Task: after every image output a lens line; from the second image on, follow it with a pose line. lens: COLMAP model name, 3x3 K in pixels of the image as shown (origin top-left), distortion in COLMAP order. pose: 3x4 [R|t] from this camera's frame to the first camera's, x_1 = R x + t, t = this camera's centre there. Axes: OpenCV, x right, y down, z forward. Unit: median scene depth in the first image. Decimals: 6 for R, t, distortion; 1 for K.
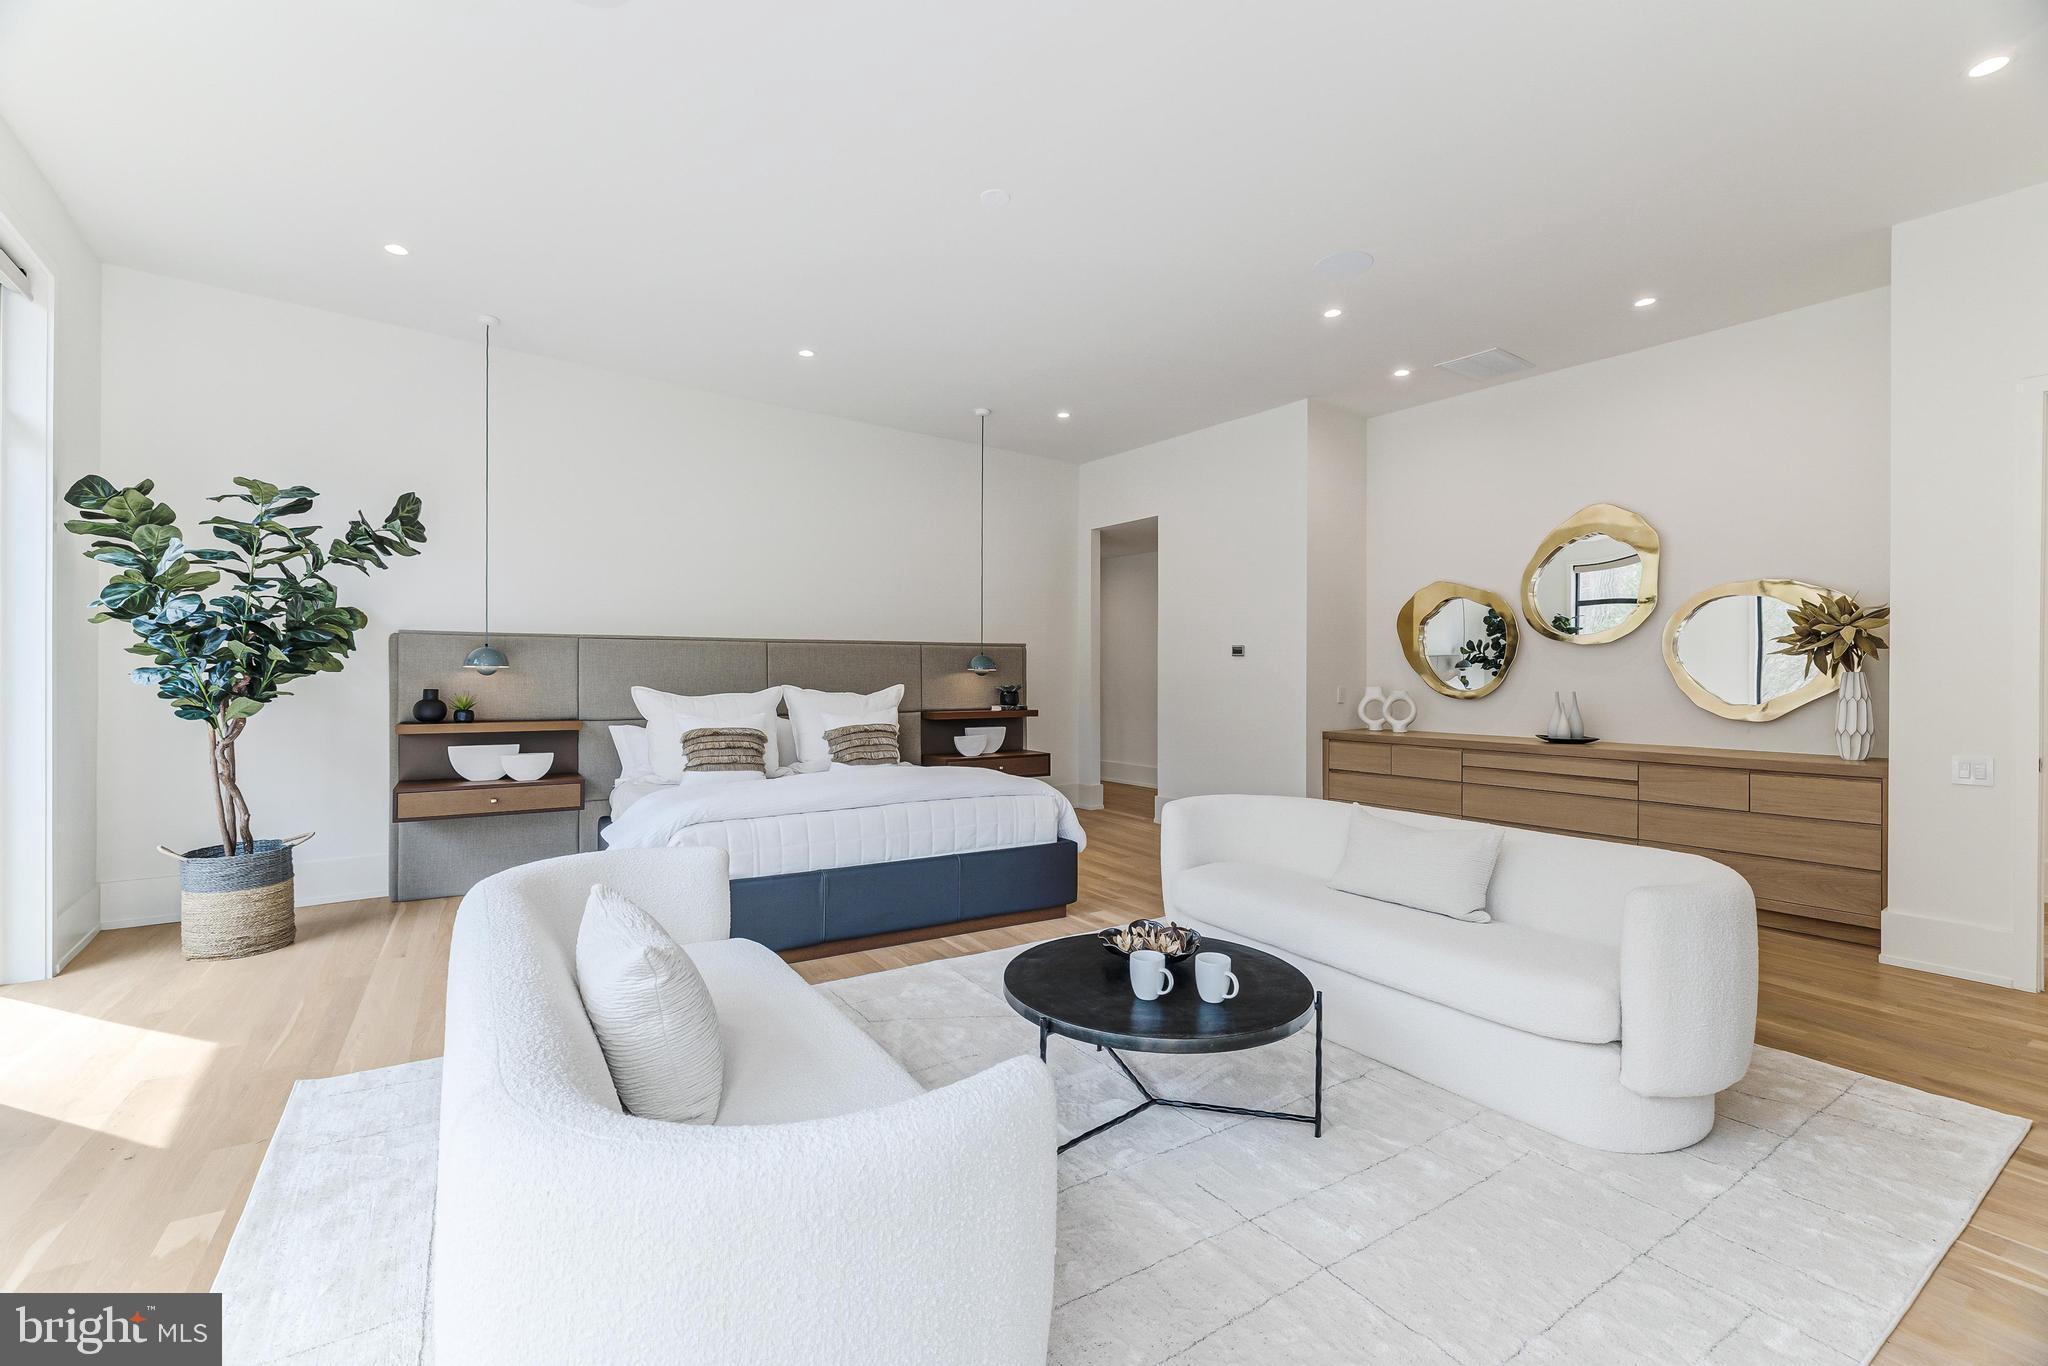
lens RADIAL K [[862.9, 0, 1020.4], [0, 862.9, 677.2], [0, 0, 1]] dist [-0.000836, -0.000228]
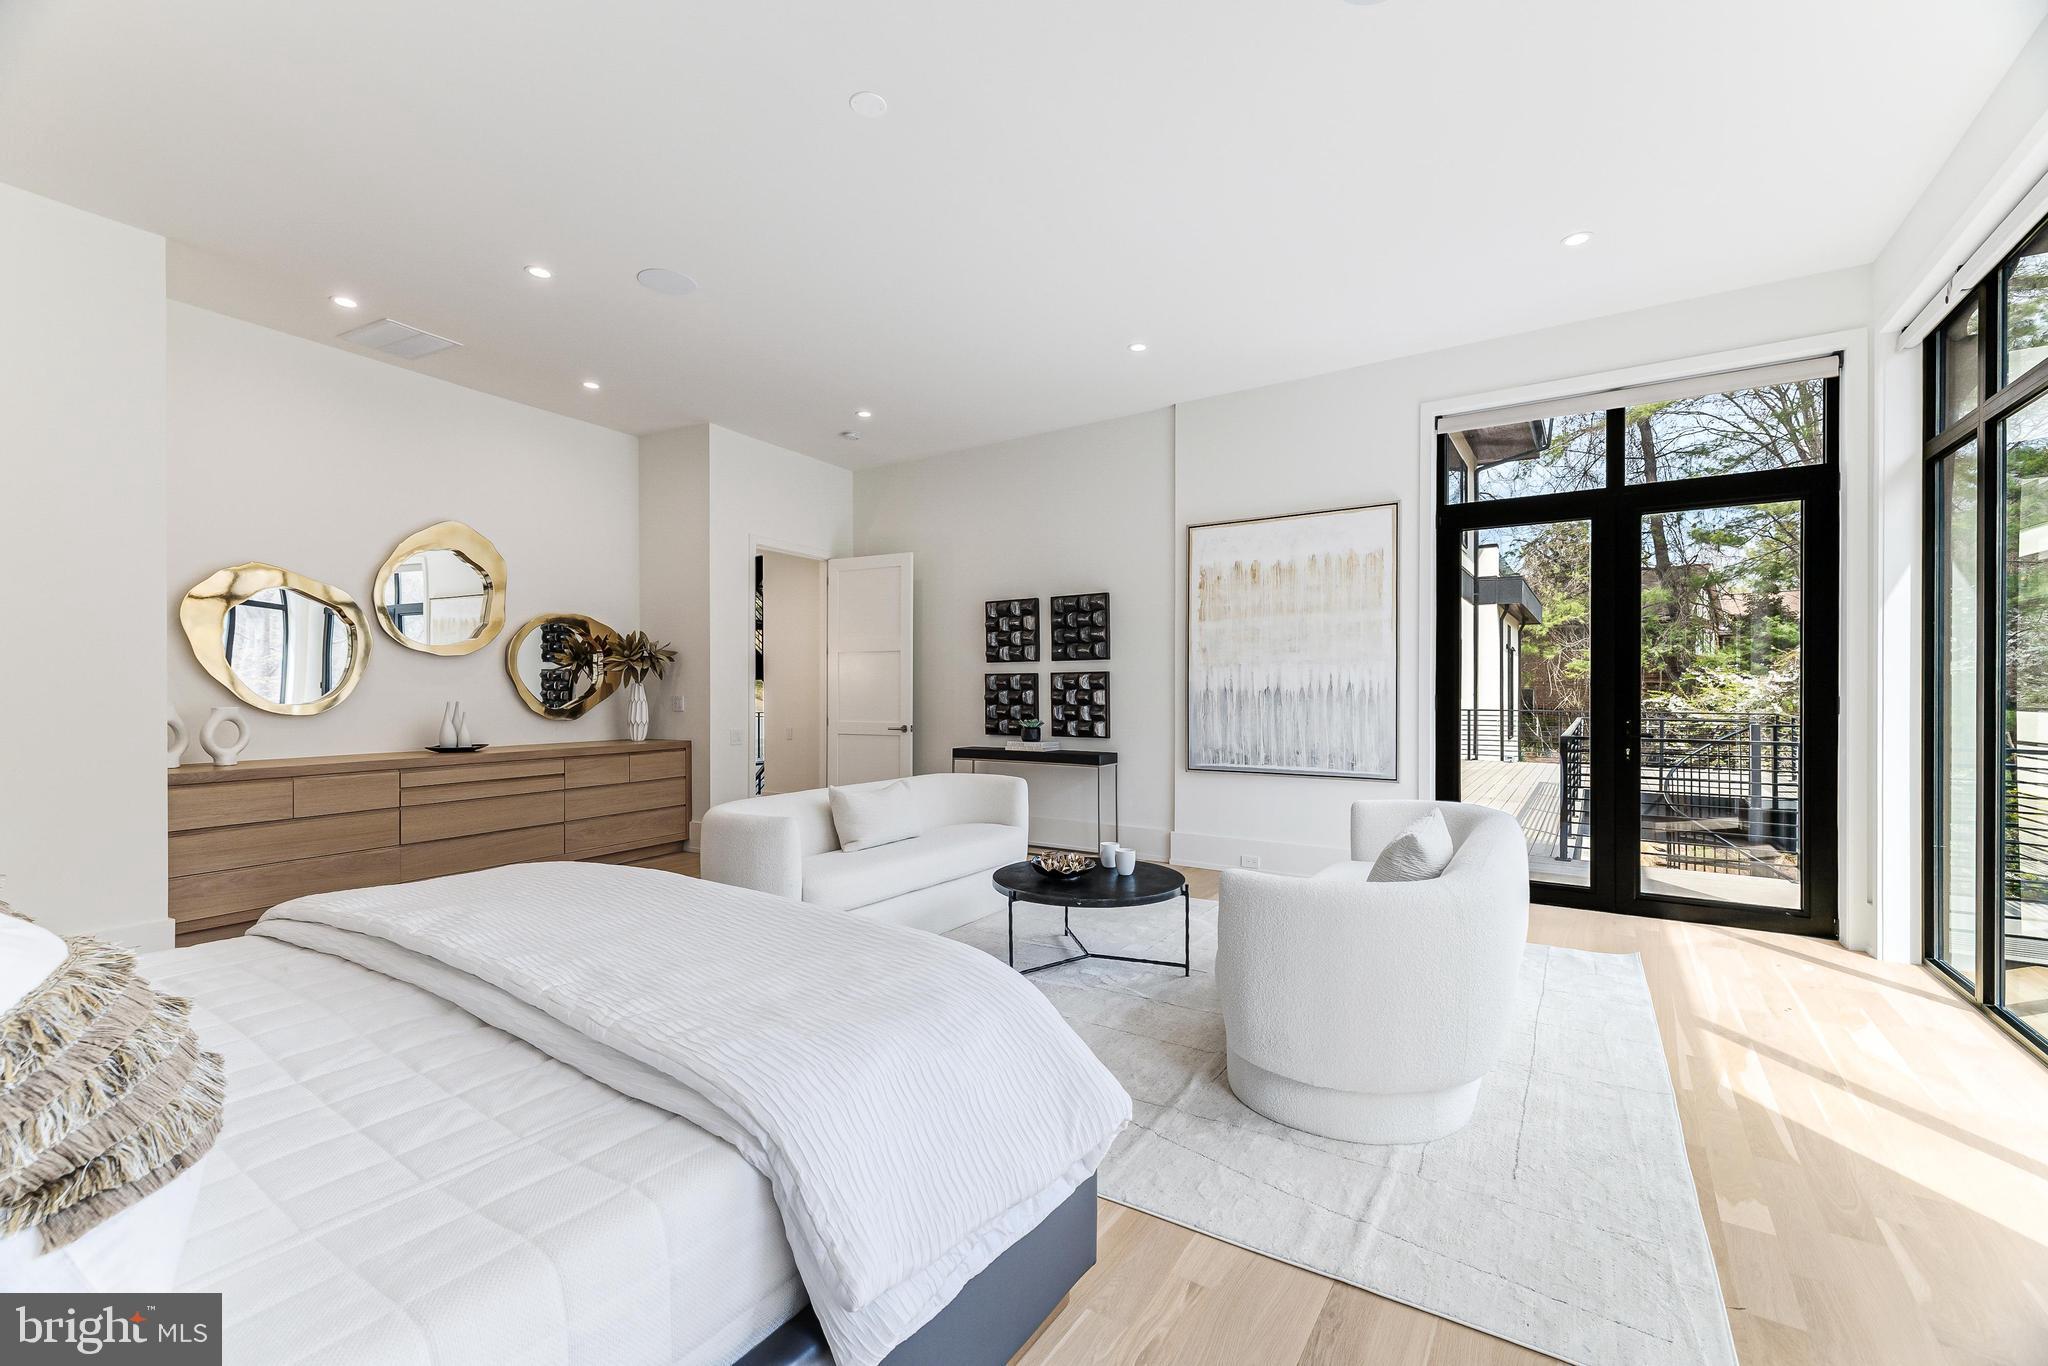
lens RADIAL K [[862.9, 0, 1020.4], [0, 862.9, 677.2], [0, 0, 1]] dist [-0.000836, -0.000228]
pose [[-0.402716, 0.000009, 0.915325, -0.632020], [-0.003858, 0.999991, -0.001707, -0.013776], [-0.915317, -0.004219, -0.402712, 0.890609]]
